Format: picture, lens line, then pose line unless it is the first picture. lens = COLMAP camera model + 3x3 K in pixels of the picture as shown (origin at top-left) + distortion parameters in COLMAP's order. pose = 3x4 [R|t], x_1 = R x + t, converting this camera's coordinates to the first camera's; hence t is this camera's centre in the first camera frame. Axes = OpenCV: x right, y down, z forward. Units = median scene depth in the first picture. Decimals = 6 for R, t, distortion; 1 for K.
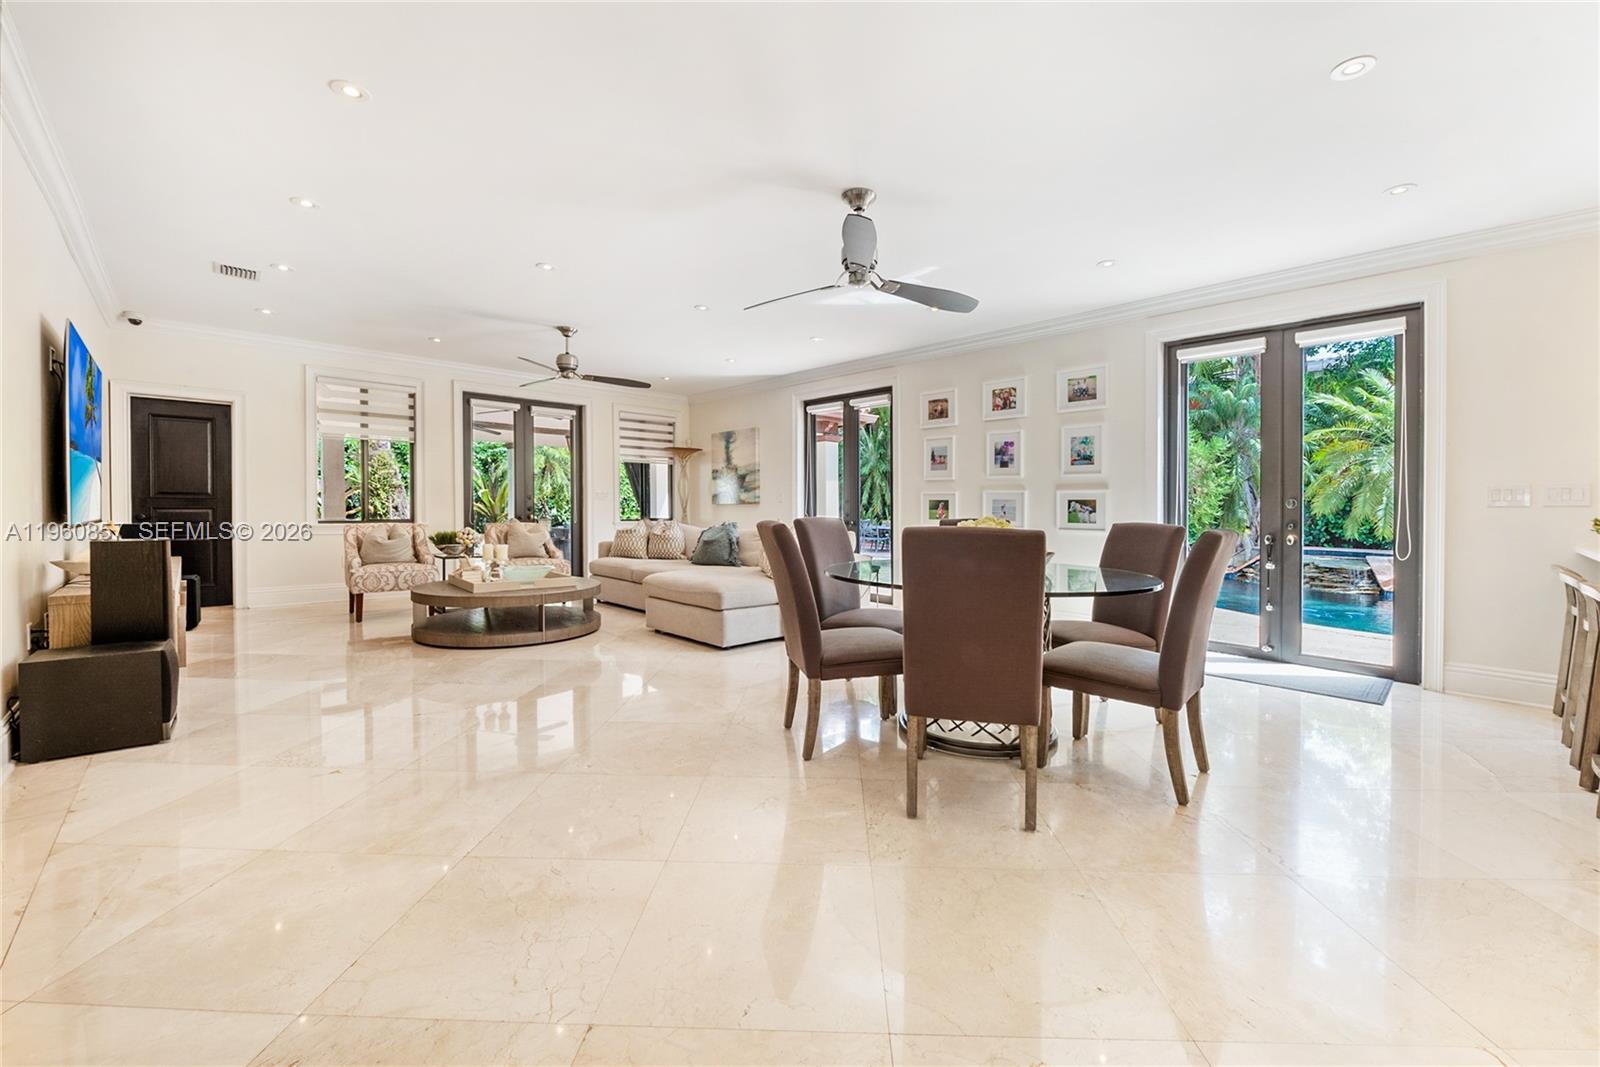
lens RADIAL K [[647.5, 0, 799.0], [0, 647.5, 532.6], [0, 0, 1]] dist [-0.000980, -0.000132]
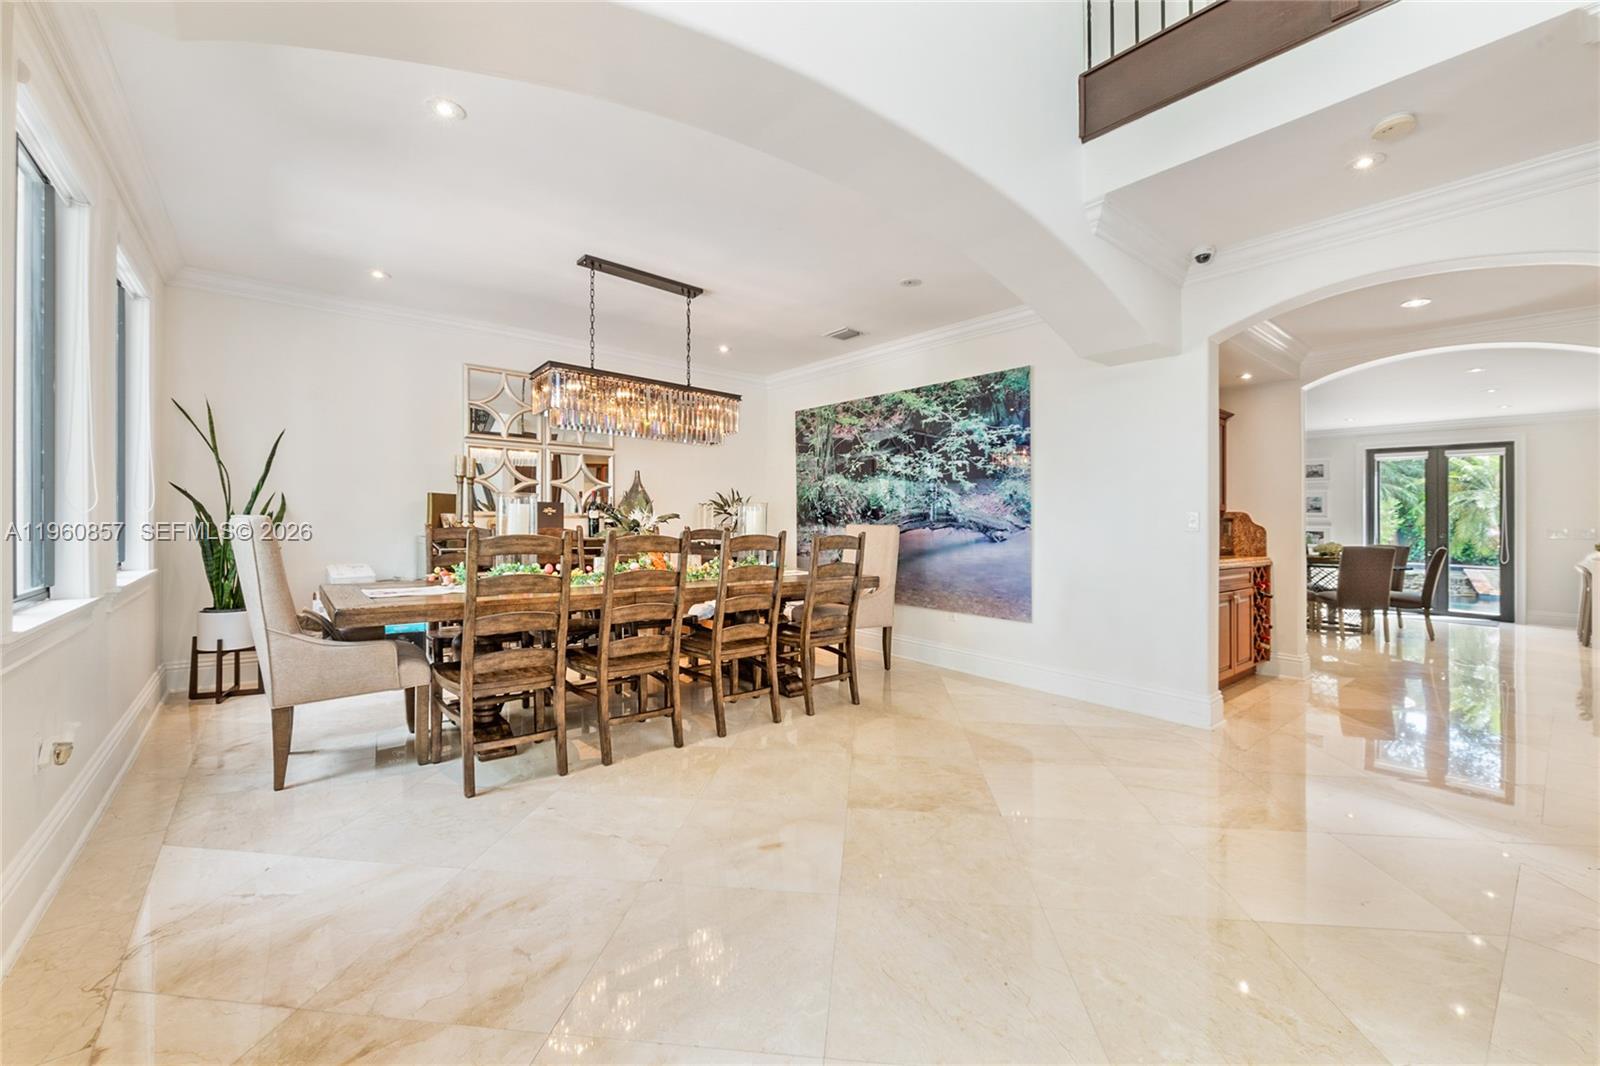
lens RADIAL K [[647.5, 0, 800.2], [0, 647.5, 530.7], [0, 0, 1]] dist [-0.000980, -0.000132]
pose [[0.998114, 0.015464, -0.059415, -0.910073], [-0.016223, 0.999793, -0.012308, -0.007469], [0.059213, 0.013249, 0.998157, -0.915834]]
